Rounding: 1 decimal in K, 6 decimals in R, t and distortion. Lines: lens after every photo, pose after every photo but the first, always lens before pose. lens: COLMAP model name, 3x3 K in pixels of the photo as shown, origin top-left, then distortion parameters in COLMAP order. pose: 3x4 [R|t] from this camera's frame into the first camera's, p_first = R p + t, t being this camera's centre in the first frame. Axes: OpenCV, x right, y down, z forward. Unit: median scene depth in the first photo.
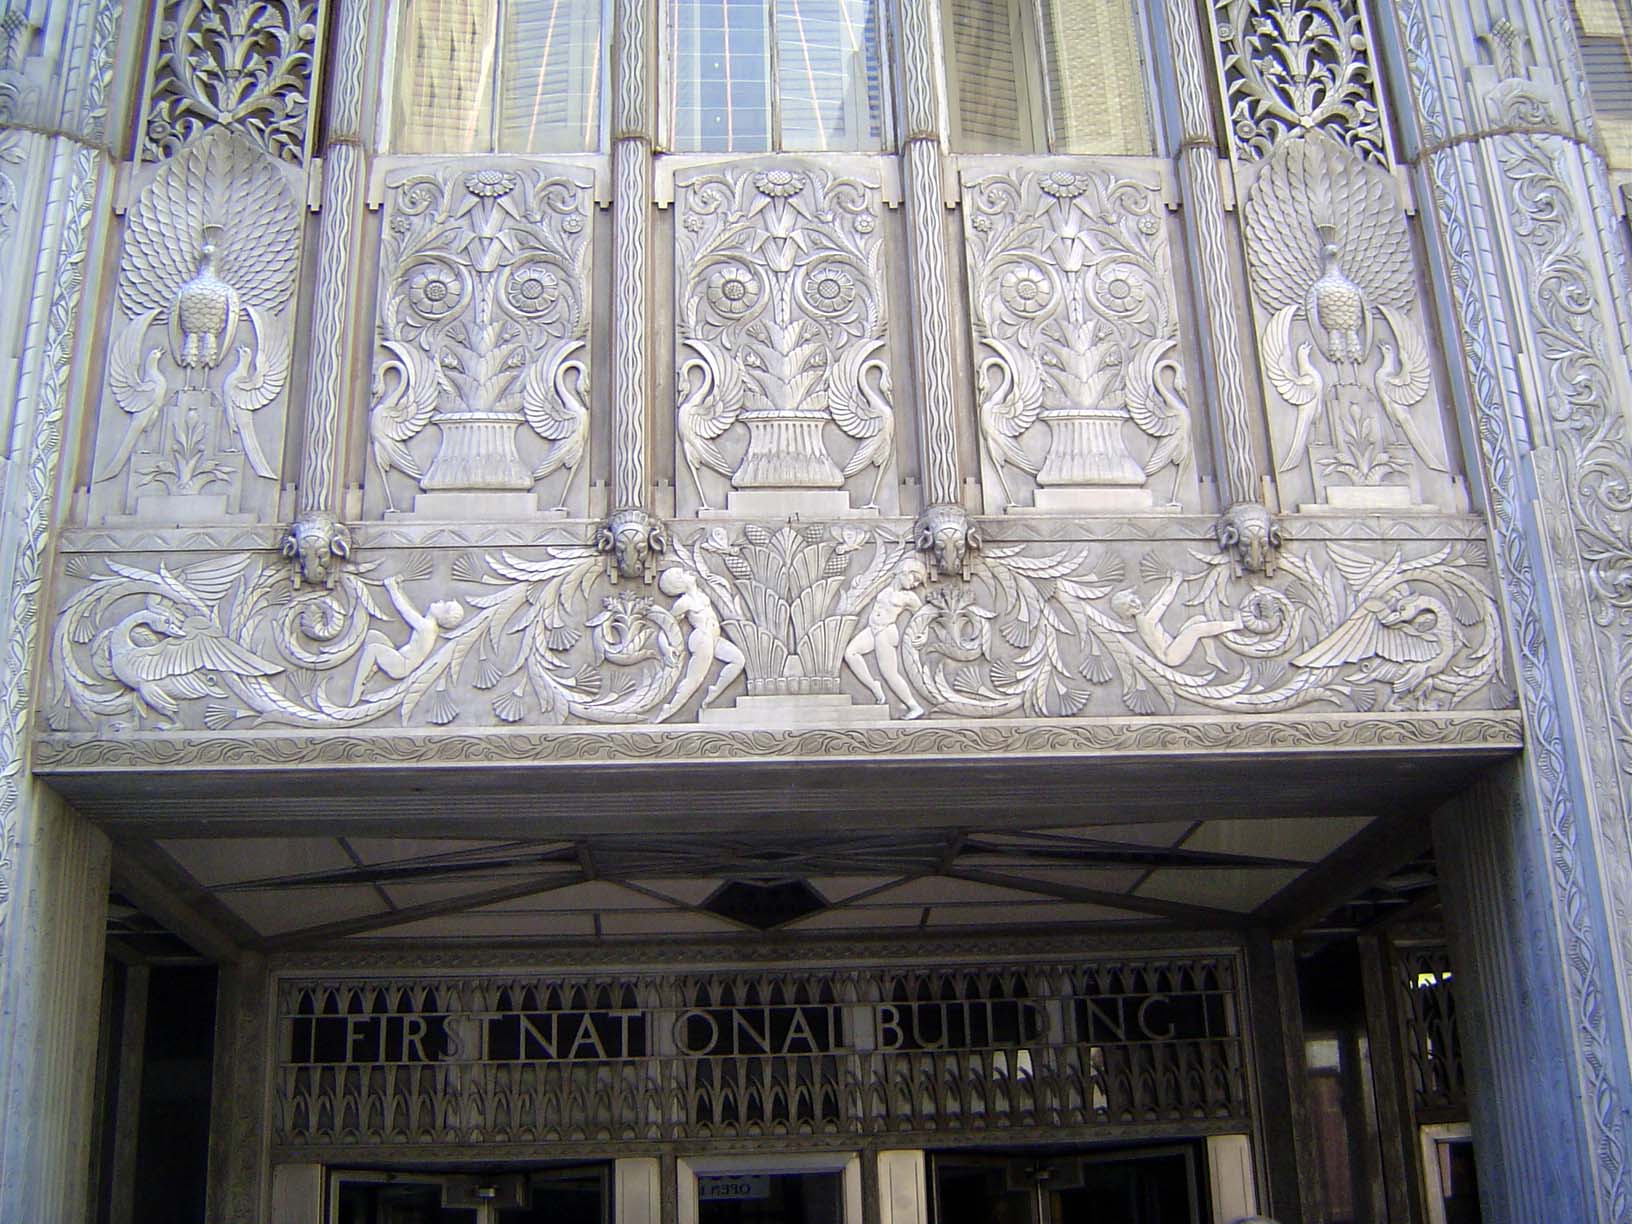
lens RADIAL K [[1857.9, 0, 834.2], [0, 1857.9, 610.2], [0, 0, 1]] dist [-0.123389, -0.018020]
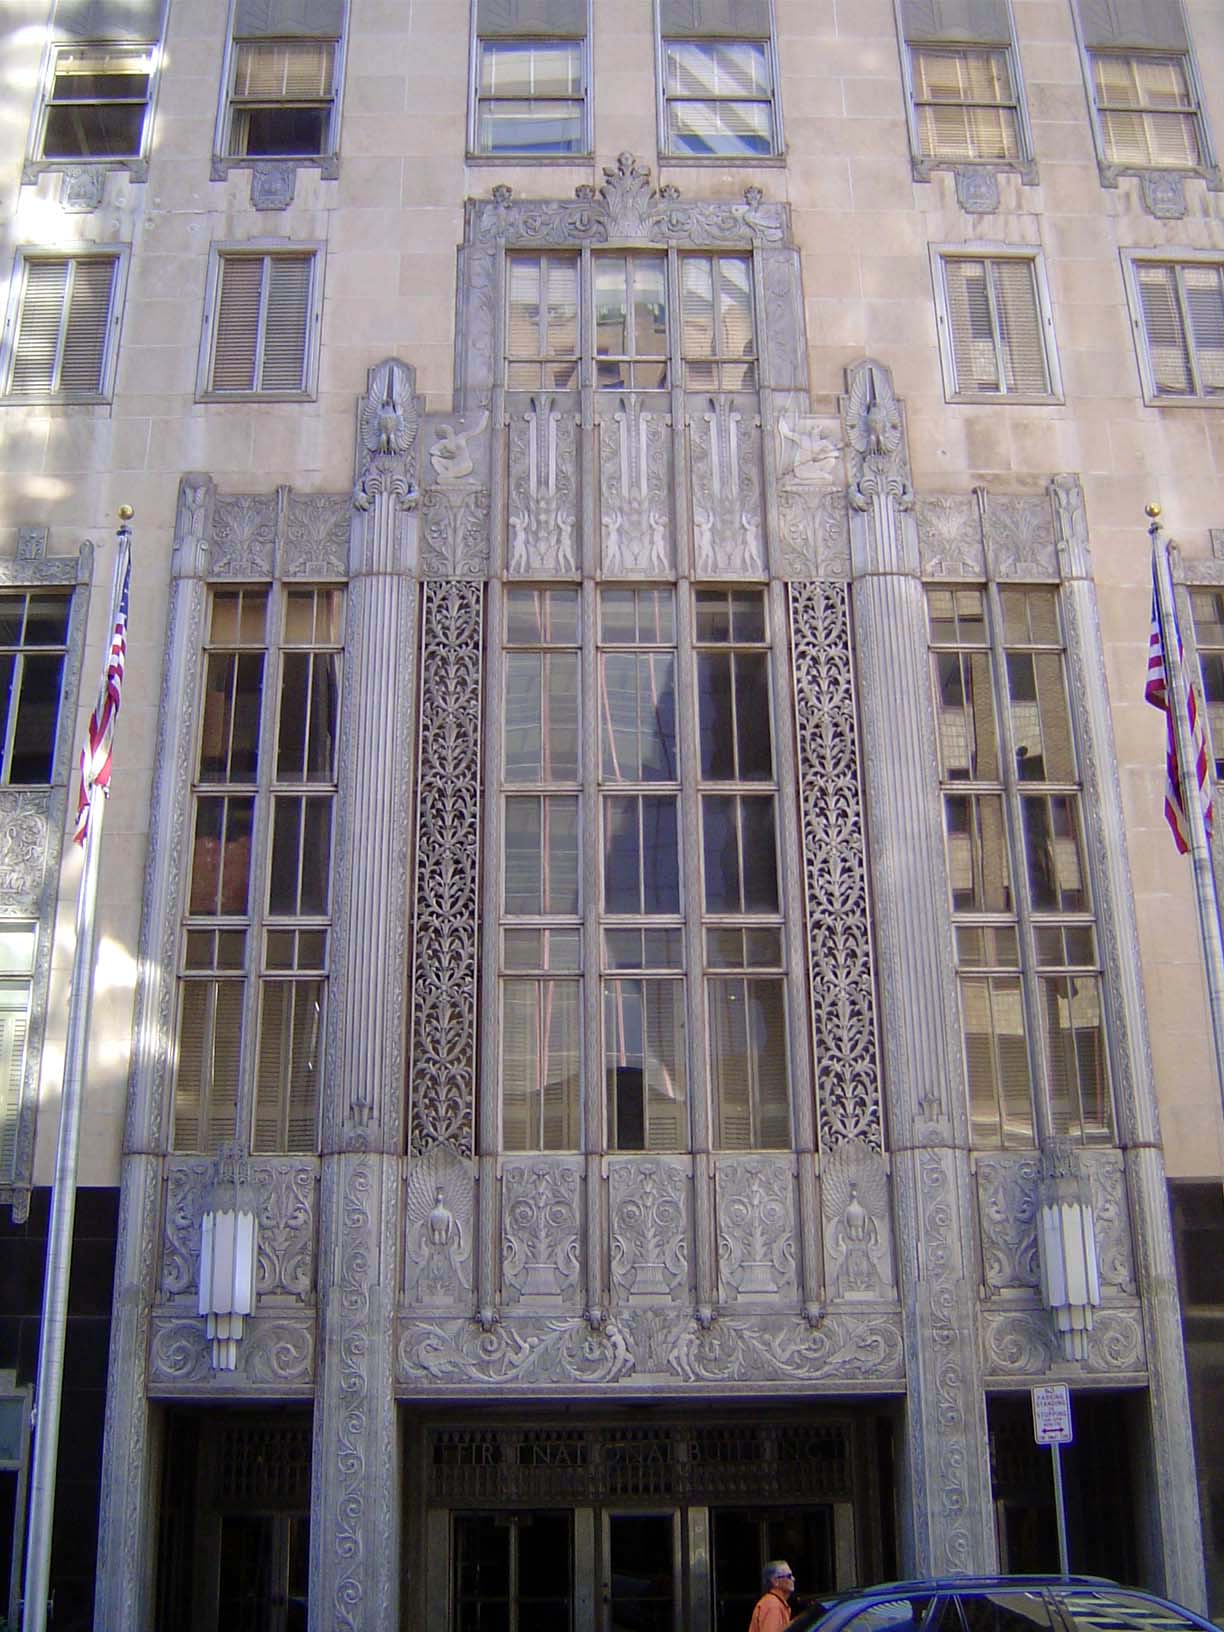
lens RADIAL K [[1857.9, 0, 612.0], [0, 1857.9, 816.0], [0, 0, 1]] dist [-0.123389, -0.018020]
pose [[0.998493, 0.006292, -0.054525, 0.065779], [-0.007187, 0.999842, -0.016243, -0.742632], [0.054414, 0.016611, 0.998380, -1.812225]]
